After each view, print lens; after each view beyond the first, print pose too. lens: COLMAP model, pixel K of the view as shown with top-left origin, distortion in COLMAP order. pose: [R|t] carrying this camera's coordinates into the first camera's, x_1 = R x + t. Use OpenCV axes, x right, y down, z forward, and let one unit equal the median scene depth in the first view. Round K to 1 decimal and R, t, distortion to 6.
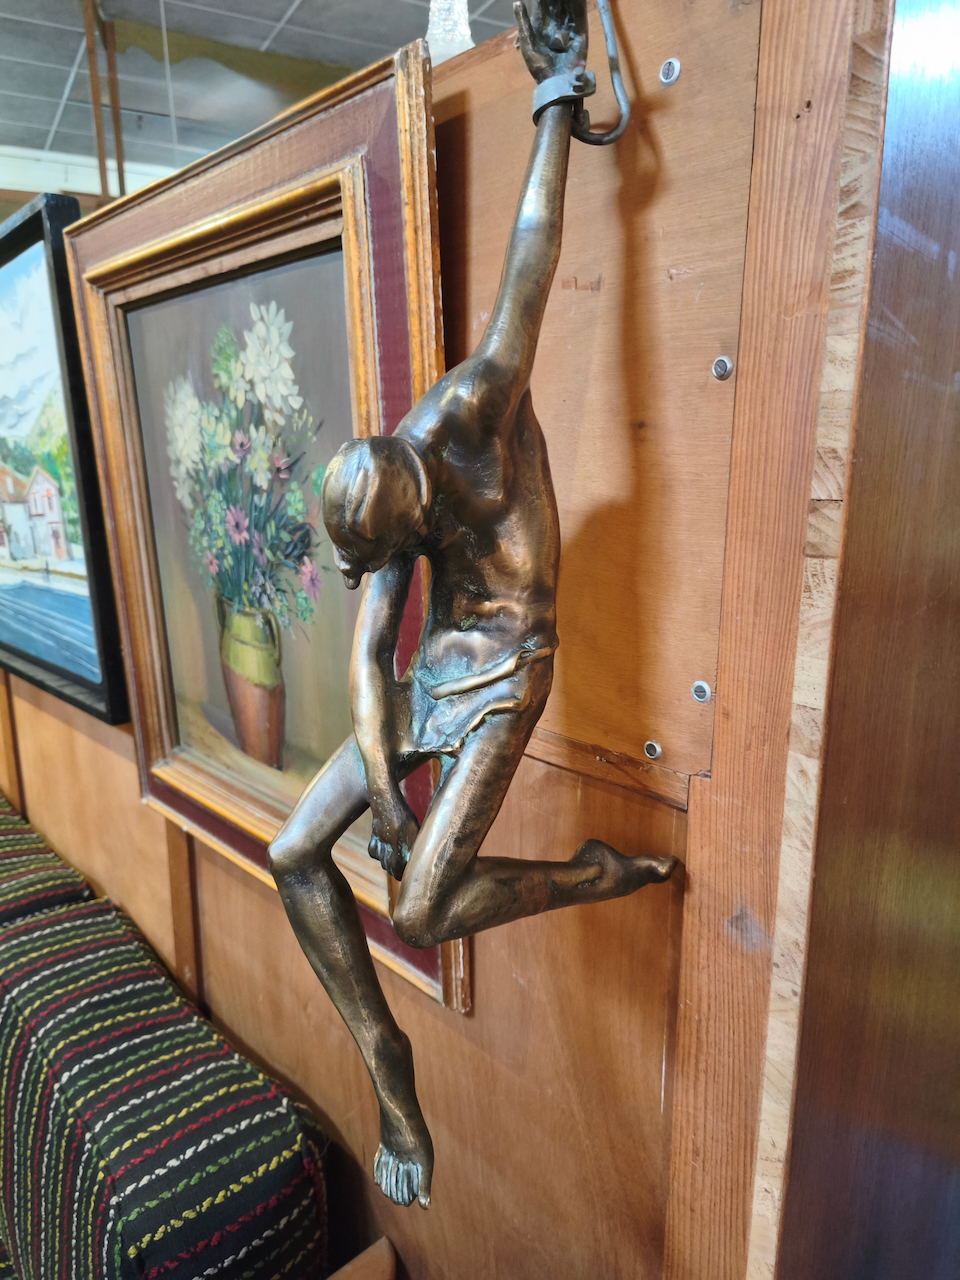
lens RADIAL K [[877.8, 0, 491.9], [0, 877.8, 635.7], [0, 0, 1]] dist [0.057124, -0.034928]
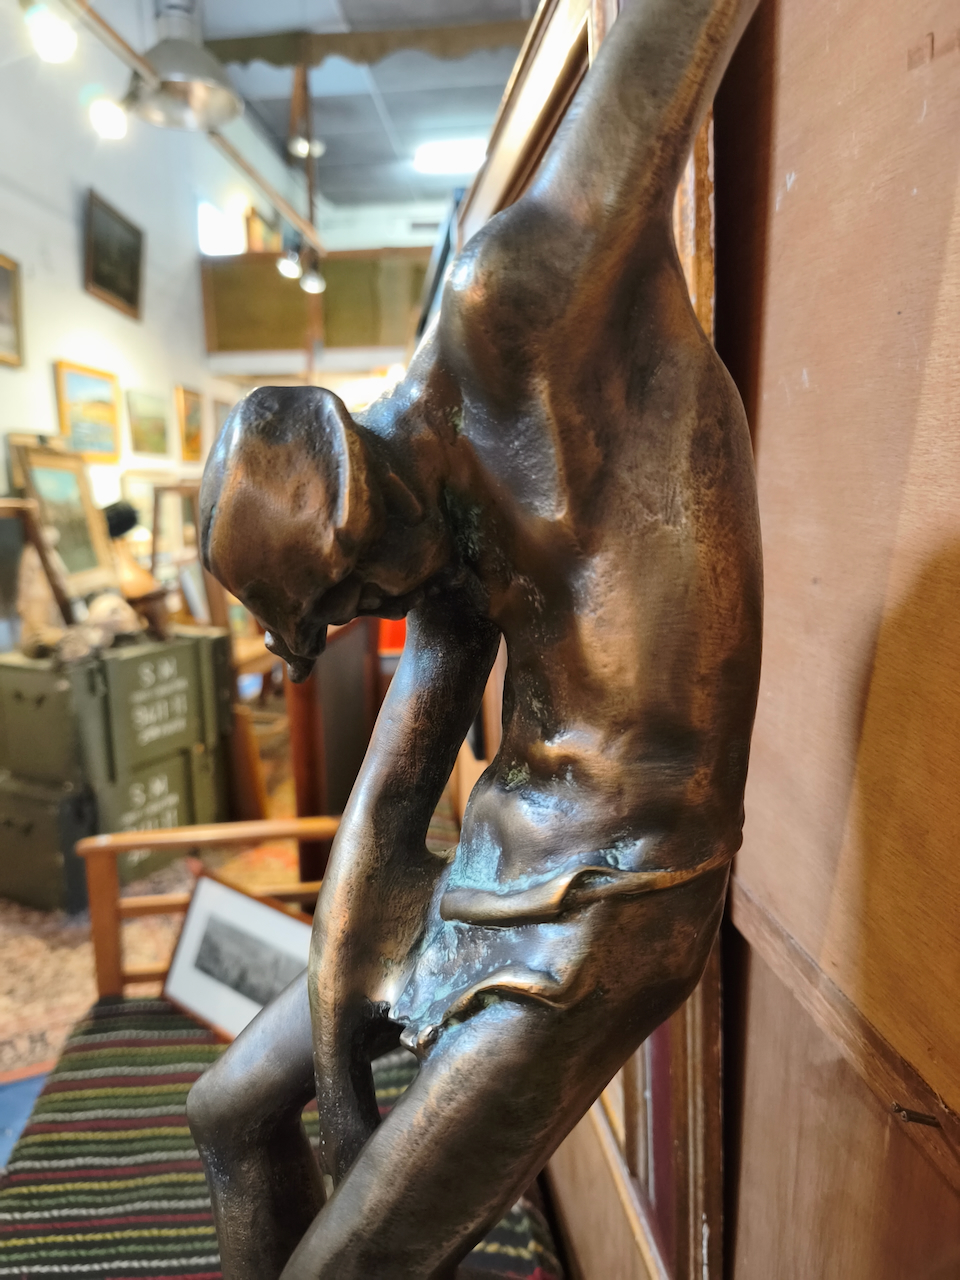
lens RADIAL K [[877.8, 0, 475.4], [0, 877.8, 625.0], [0, 0, 1]] dist [0.057124, -0.034928]
pose [[0.806003, 0.095395, -0.584174, 0.204401], [-0.110726, 0.993805, 0.009515, -0.088425], [0.581463, 0.057014, 0.811573, 0.532868]]
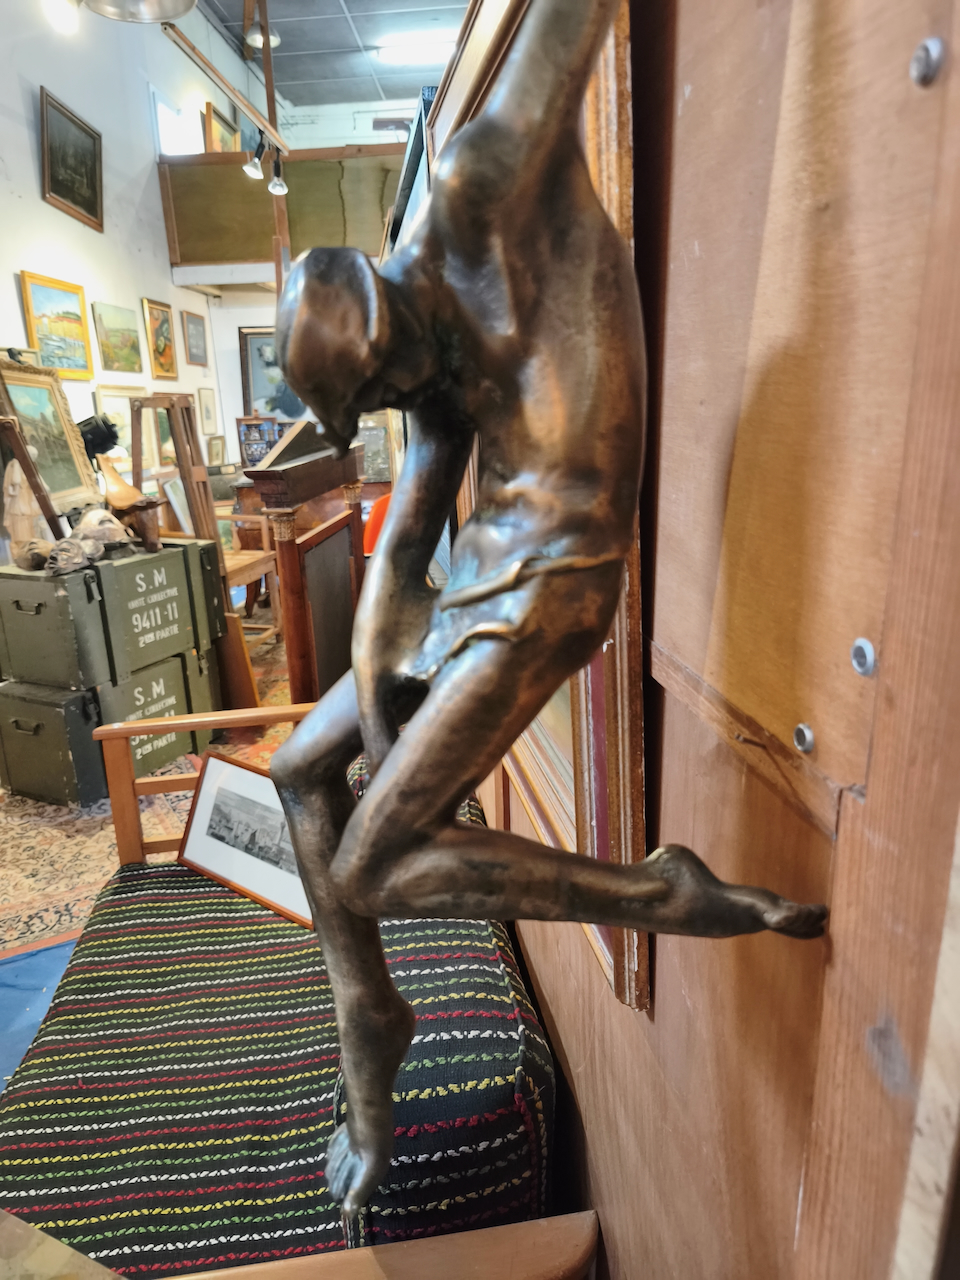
lens RADIAL K [[877.8, 0, 468.9], [0, 877.8, 638.3], [0, 0, 1]] dist [0.057124, -0.034928]
pose [[0.819788, 0.134038, -0.556760, 0.346343], [-0.087486, 0.990124, 0.109552, 0.007982], [0.565946, -0.041100, 0.823418, 0.341201]]
